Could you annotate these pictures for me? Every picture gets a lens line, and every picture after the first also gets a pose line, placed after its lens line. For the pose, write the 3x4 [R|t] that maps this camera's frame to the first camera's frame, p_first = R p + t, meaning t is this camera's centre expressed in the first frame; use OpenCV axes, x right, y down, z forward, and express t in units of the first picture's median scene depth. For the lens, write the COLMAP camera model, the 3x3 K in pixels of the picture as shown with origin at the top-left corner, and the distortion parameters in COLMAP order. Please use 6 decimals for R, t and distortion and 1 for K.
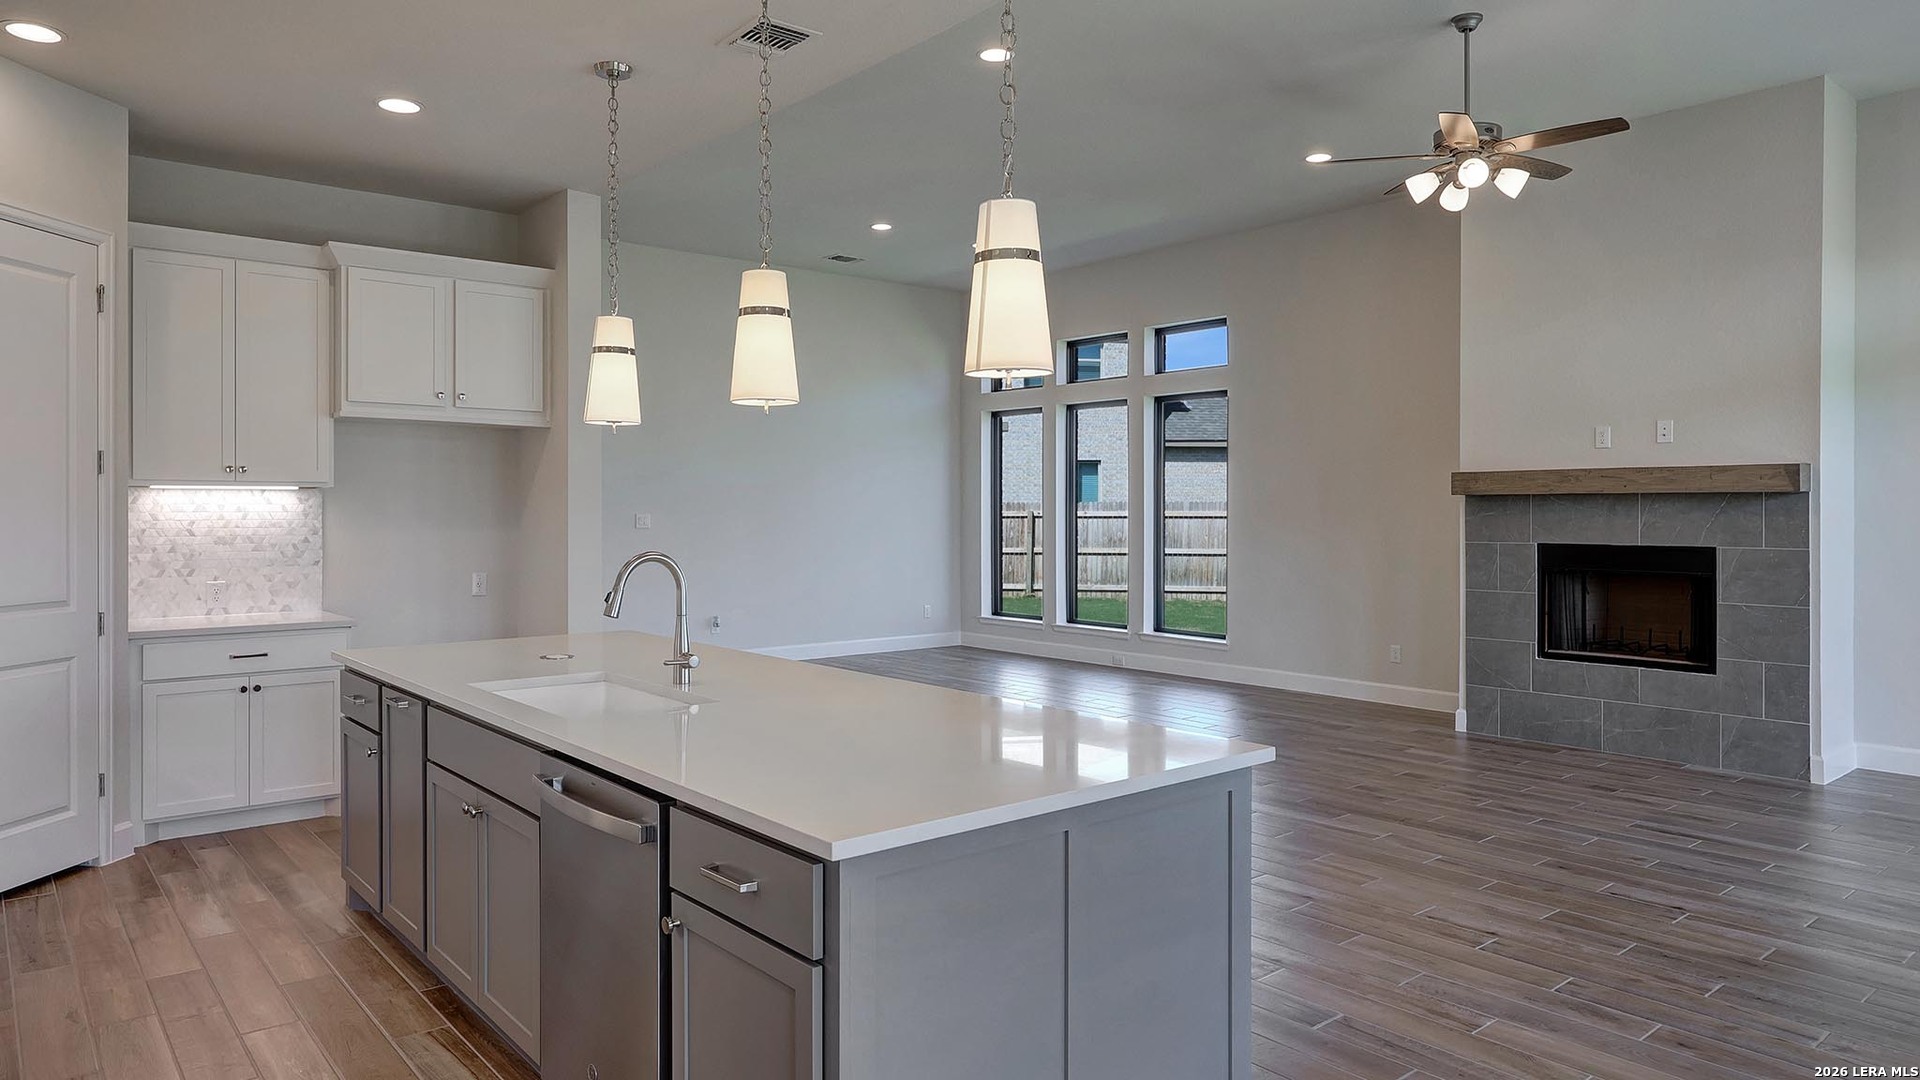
lens RADIAL K [[1183.0, 0, 960.0], [0, 1183.0, 540.0], [0, 0, 1]] dist [0.004168, 0.001100]
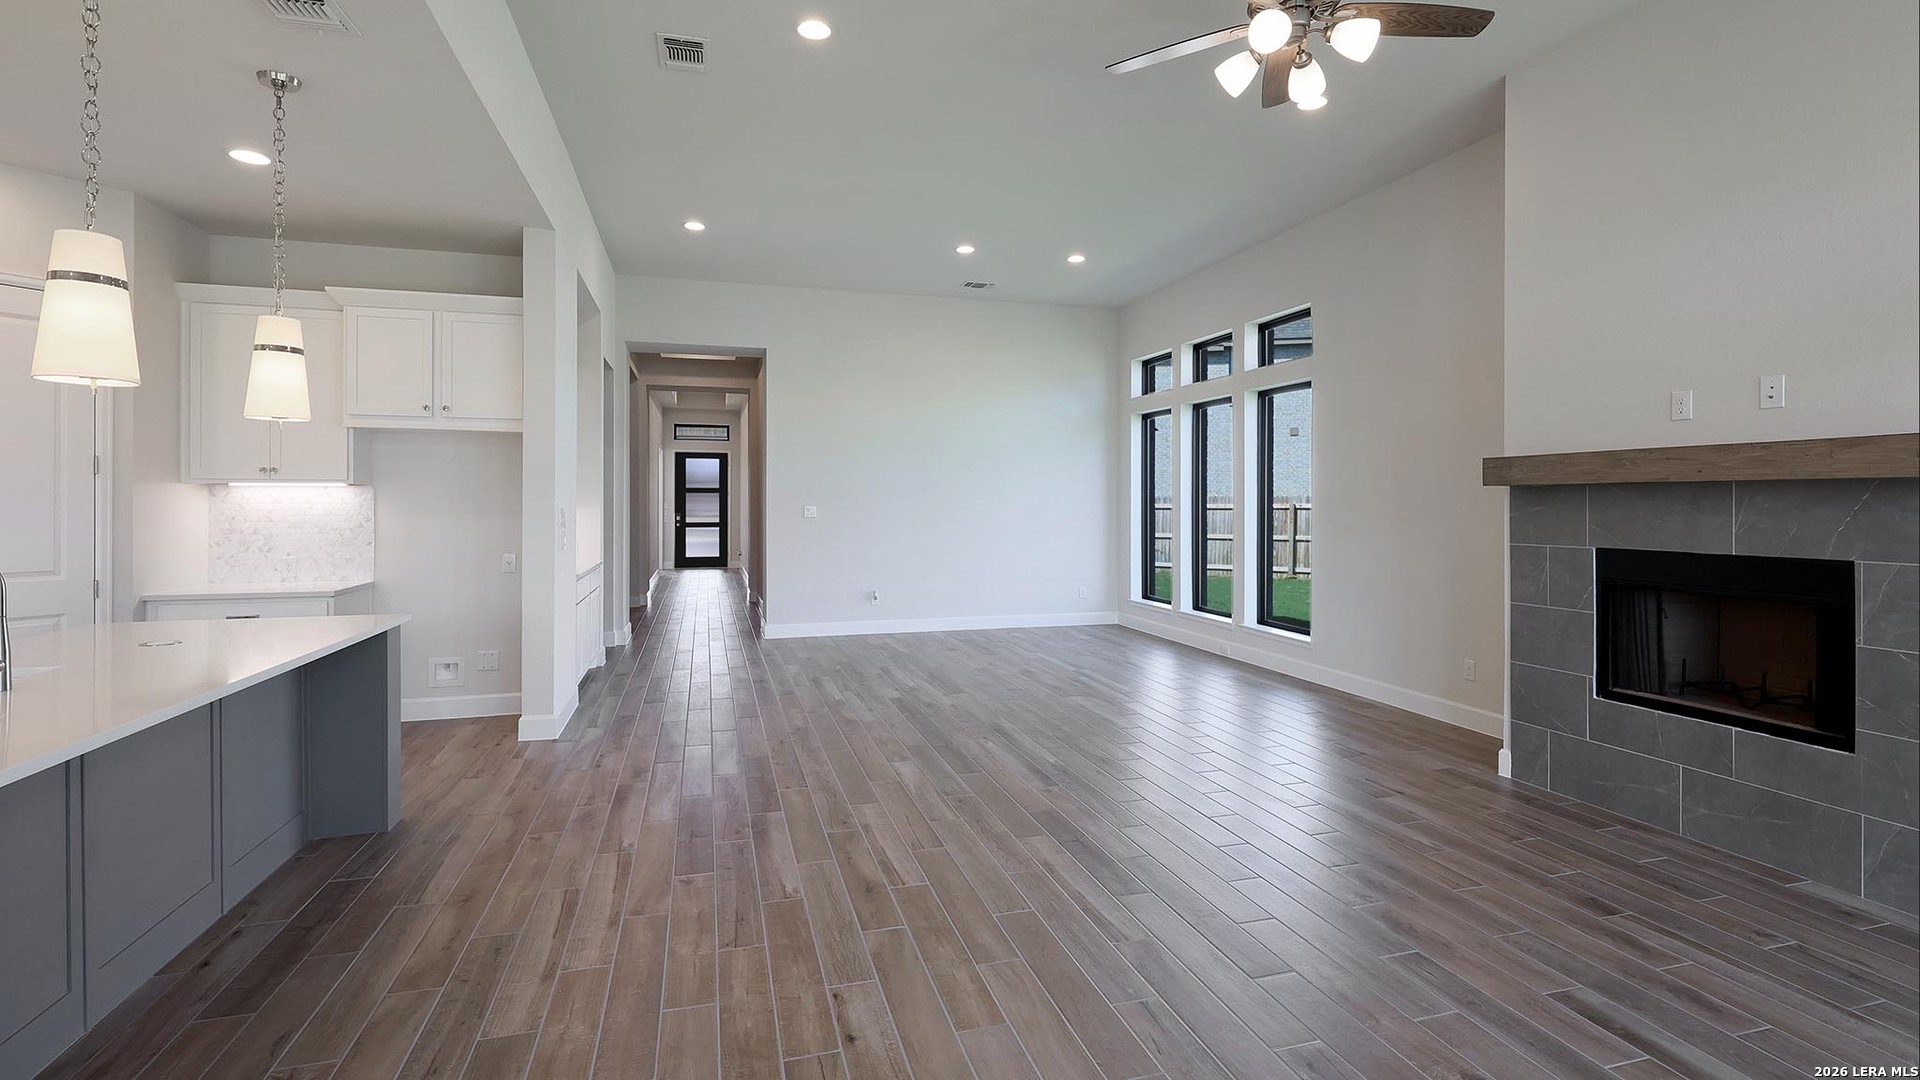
lens RADIAL K [[871.3, 0, 965.7], [0, 871.3, 517.0], [0, 0, 1]] dist [0.001528, 0.000232]
pose [[0.917880, 0.008394, -0.396769, 0.354962], [-0.011811, 0.999911, -0.006169, -0.009397], [0.396682, 0.010348, 0.917898, 0.335673]]
